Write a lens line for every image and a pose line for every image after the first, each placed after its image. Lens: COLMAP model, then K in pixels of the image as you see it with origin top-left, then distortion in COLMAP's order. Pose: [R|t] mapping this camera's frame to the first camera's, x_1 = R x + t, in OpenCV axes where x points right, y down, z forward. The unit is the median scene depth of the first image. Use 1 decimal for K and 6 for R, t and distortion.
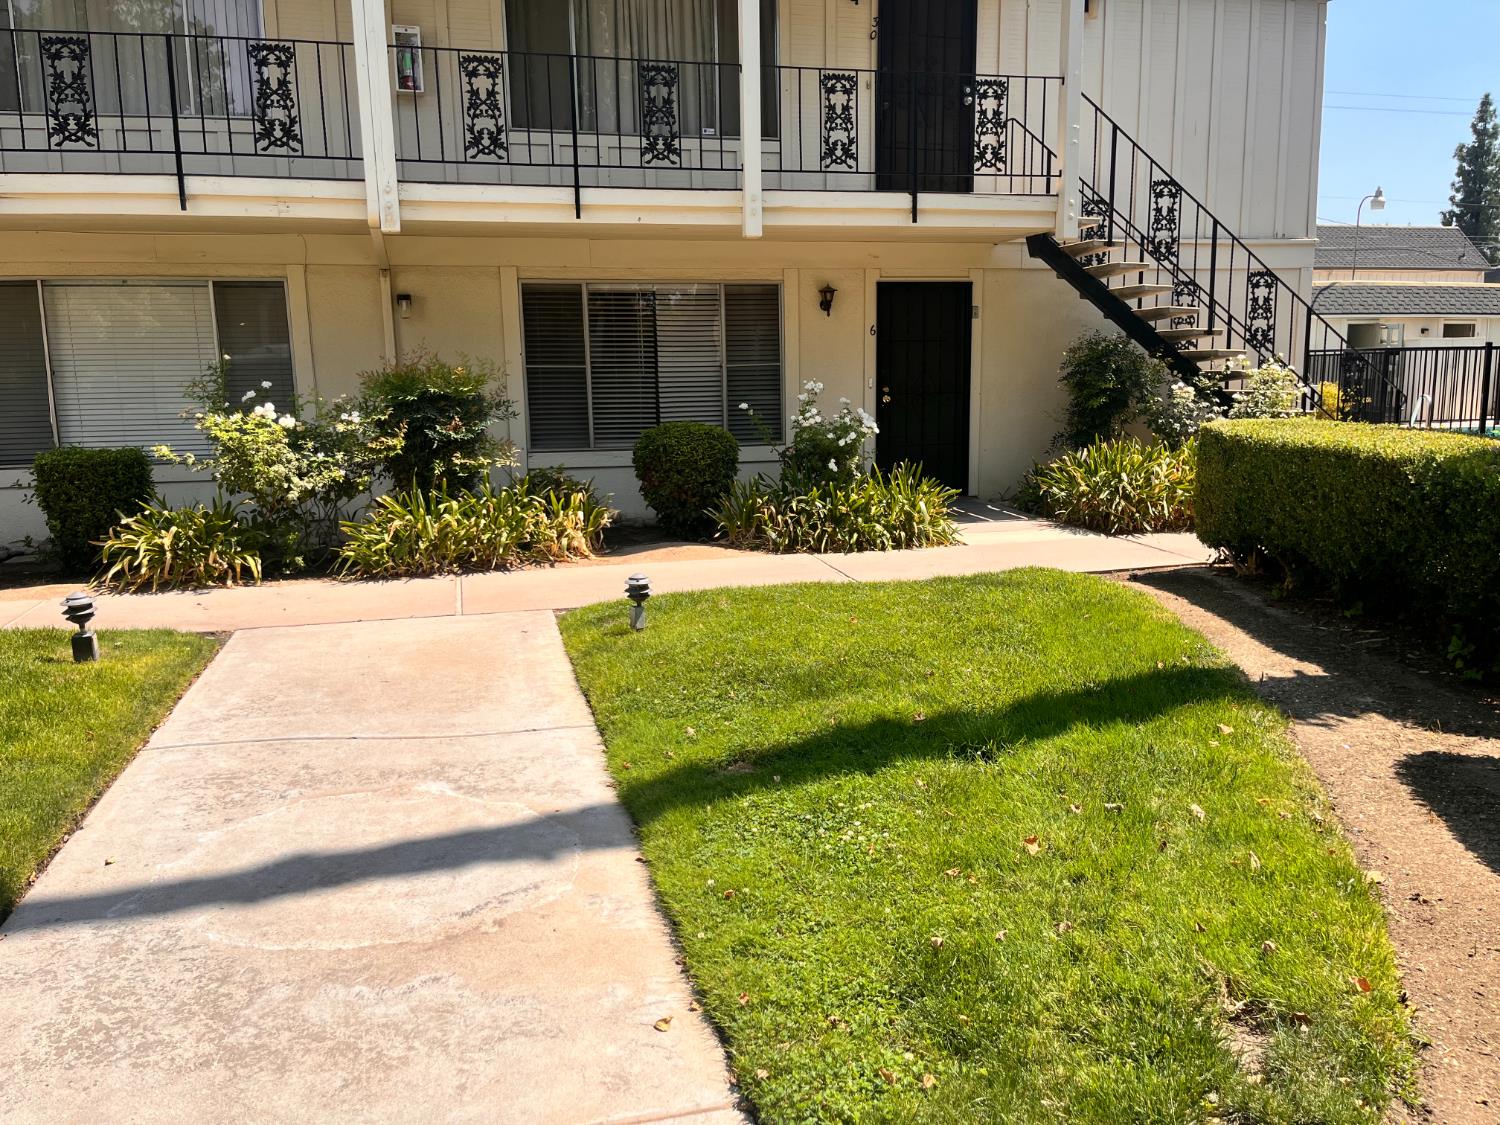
lens RADIAL K [[1134.5, 0, 751.1], [0, 1134.5, 564.6], [0, 0, 1]] dist [-0.005951, -0.001506]
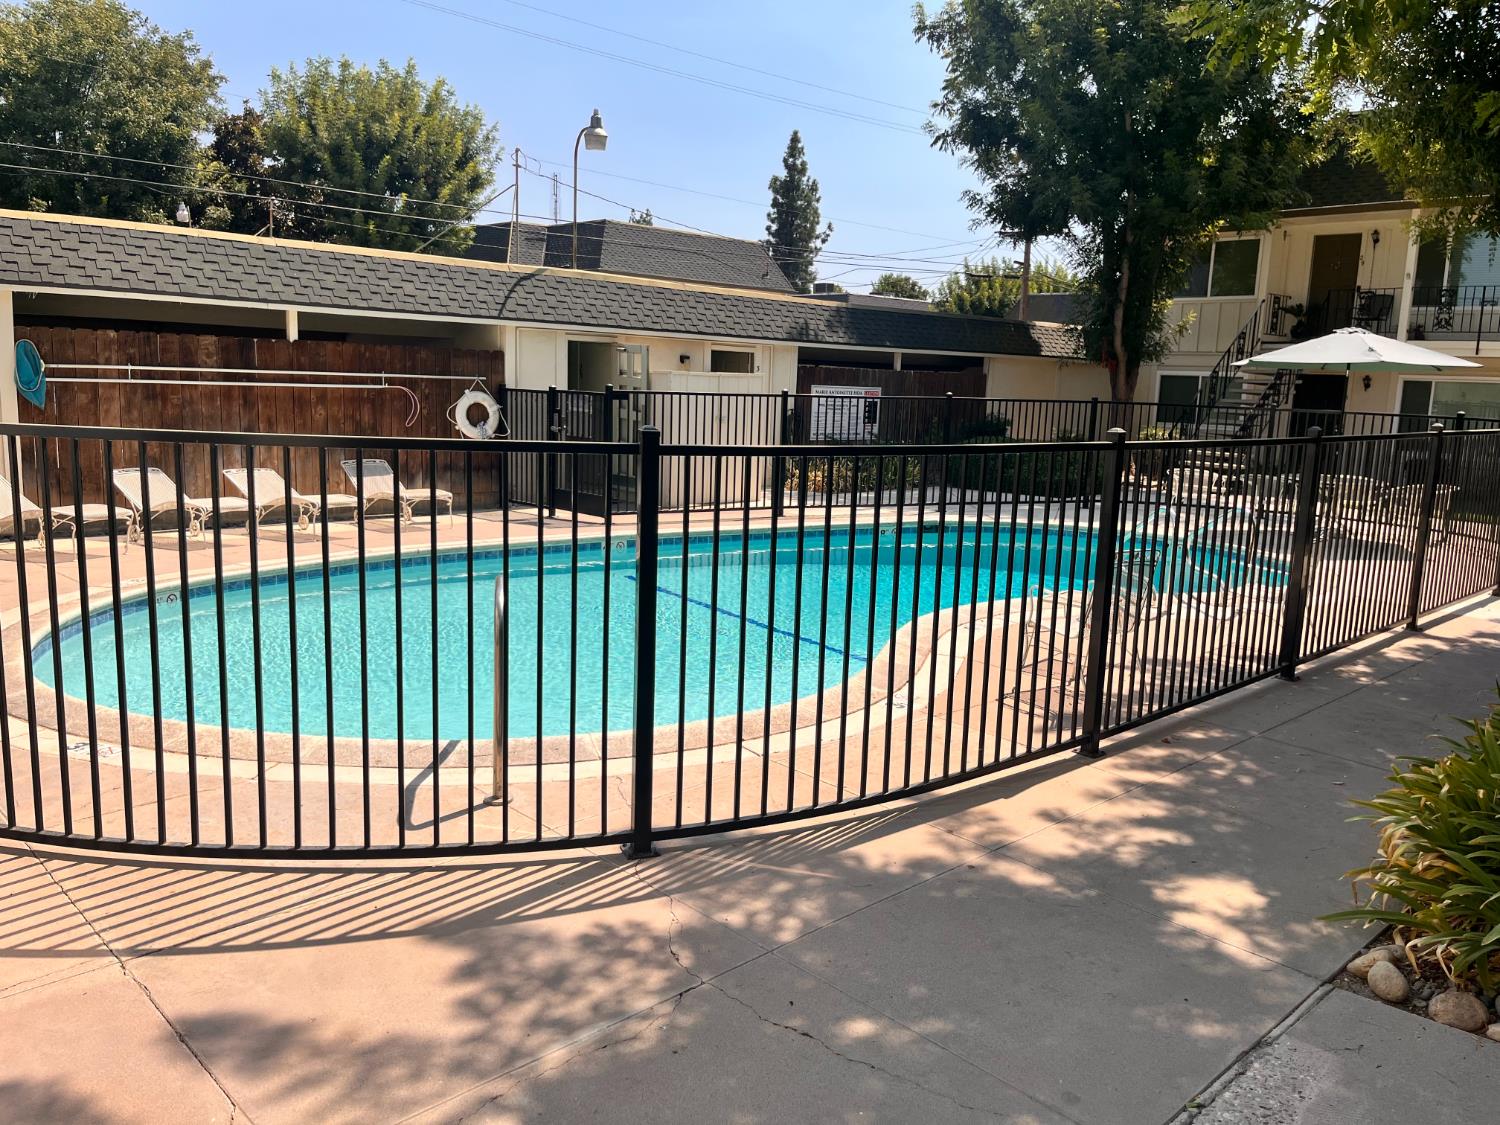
lens RADIAL K [[1133.0, 0, 750.5], [0, 1133.0, 563.1], [0, 0, 1]] dist [-0.001115, -0.000236]
pose [[0.868903, -0.029408, 0.494108, 0.102985], [0.033035, 0.999453, 0.001392, -0.030264], [-0.493879, 0.015113, 0.869400, 0.141911]]
